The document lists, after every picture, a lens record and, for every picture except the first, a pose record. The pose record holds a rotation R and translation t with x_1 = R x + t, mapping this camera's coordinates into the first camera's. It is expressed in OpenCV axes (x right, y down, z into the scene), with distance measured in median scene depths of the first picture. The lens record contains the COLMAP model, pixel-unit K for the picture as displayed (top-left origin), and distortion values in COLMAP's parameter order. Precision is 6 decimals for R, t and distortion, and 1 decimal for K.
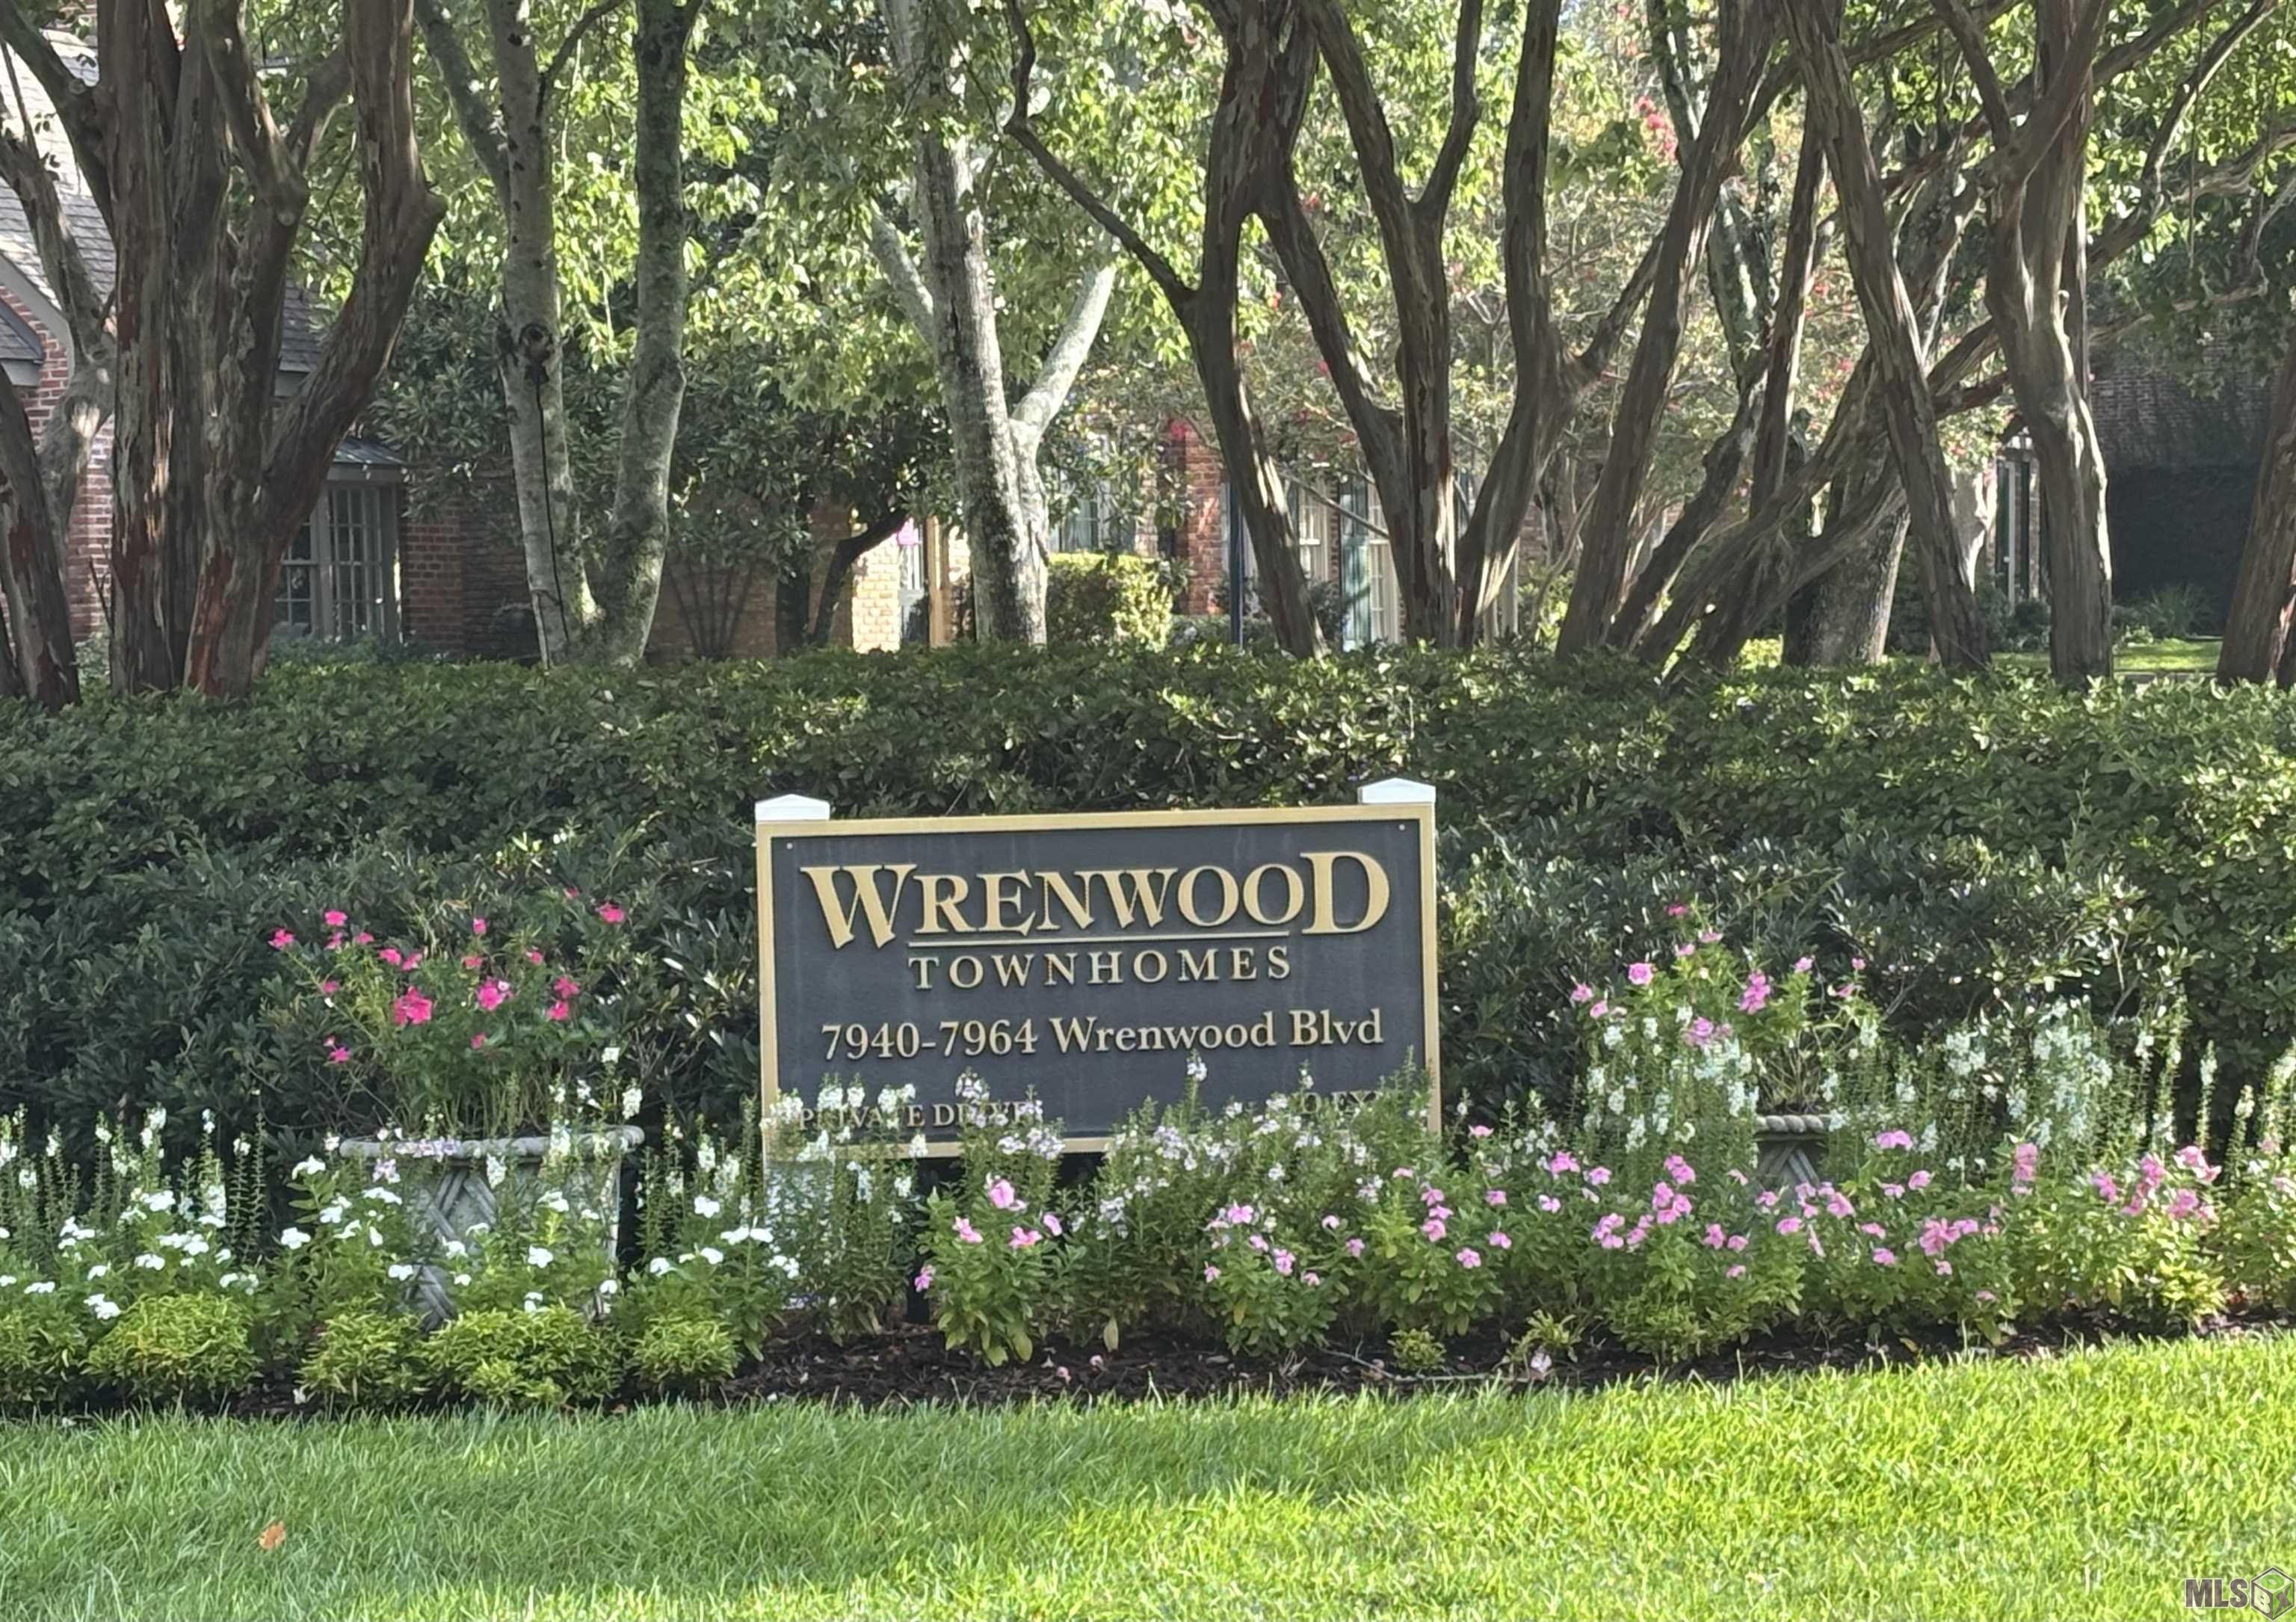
lens RADIAL K [[6234.1, 0, 1148.0], [0, 6234.1, 811.0], [0, 0, 1]] dist [0.040129, 0.027832]
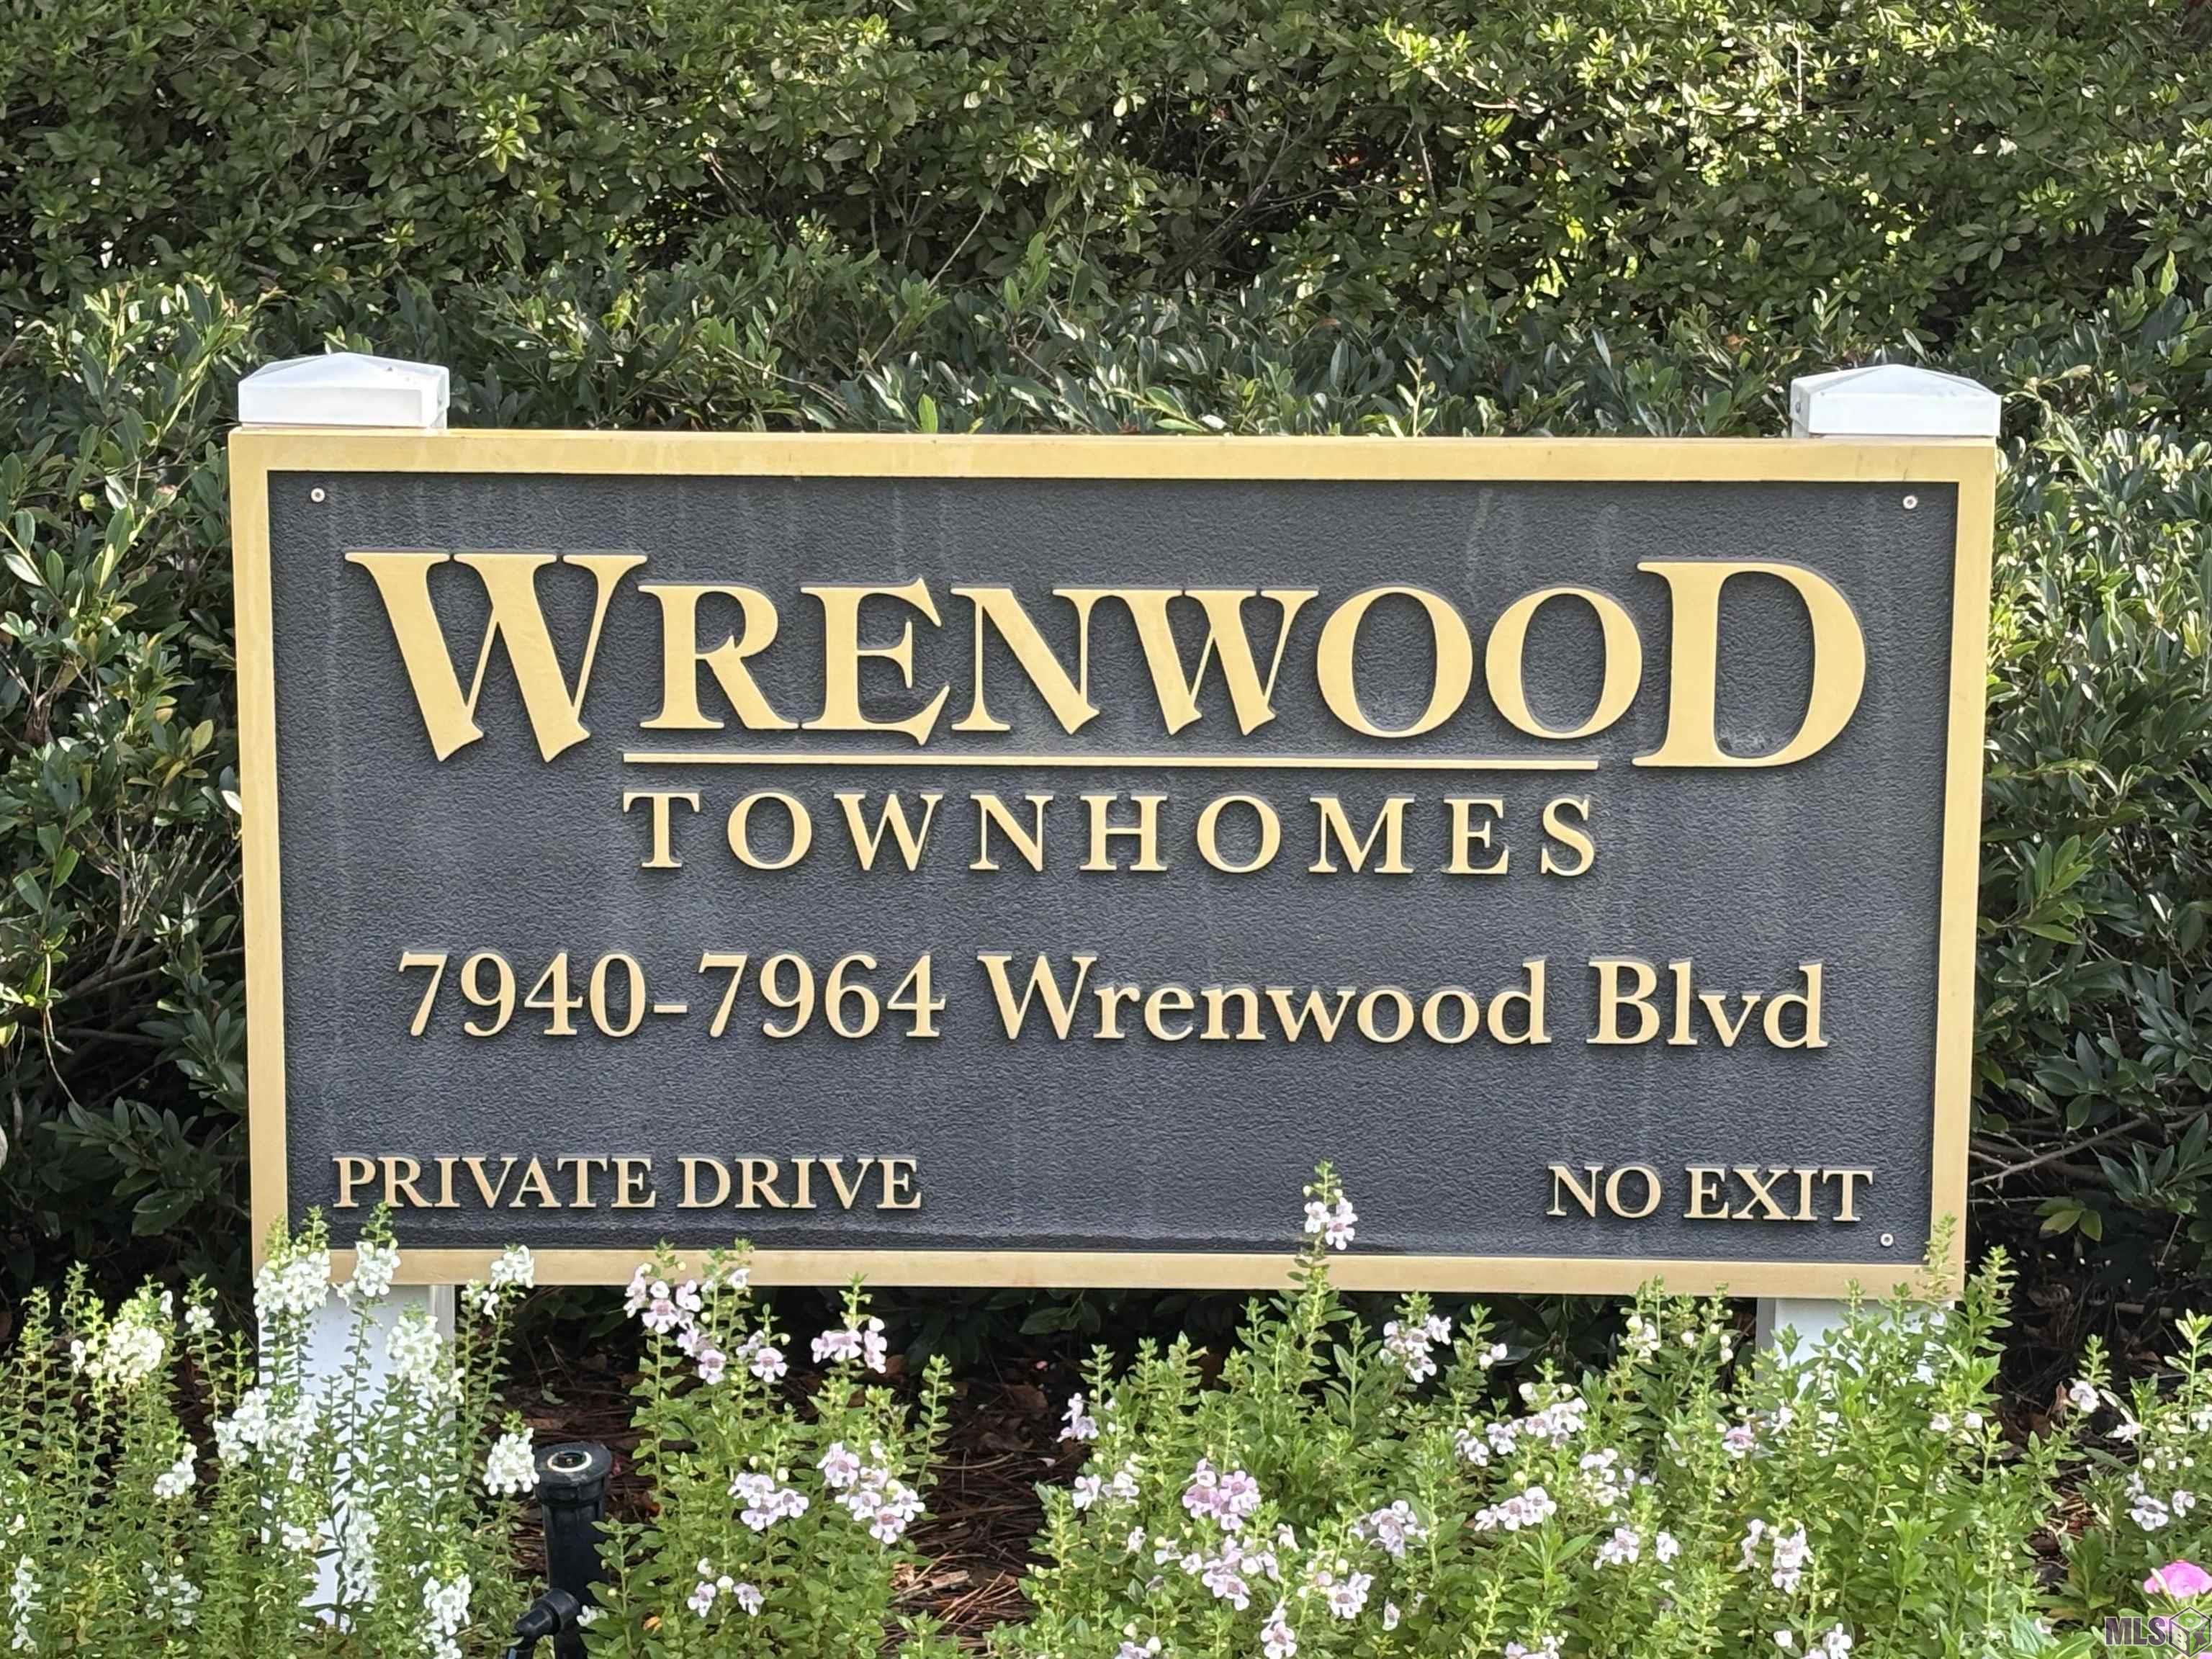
lens RADIAL K [[5050.1, 0, 1106.0], [0, 5050.1, 829.5], [0, 0, 1]] dist [0.329863, -2.627764]
pose [[0.997256, 0.044094, -0.059474, 0.010948], [-0.034313, 0.987087, 0.156468, -0.024844], [0.065605, -0.153998, 0.985891, 0.686178]]
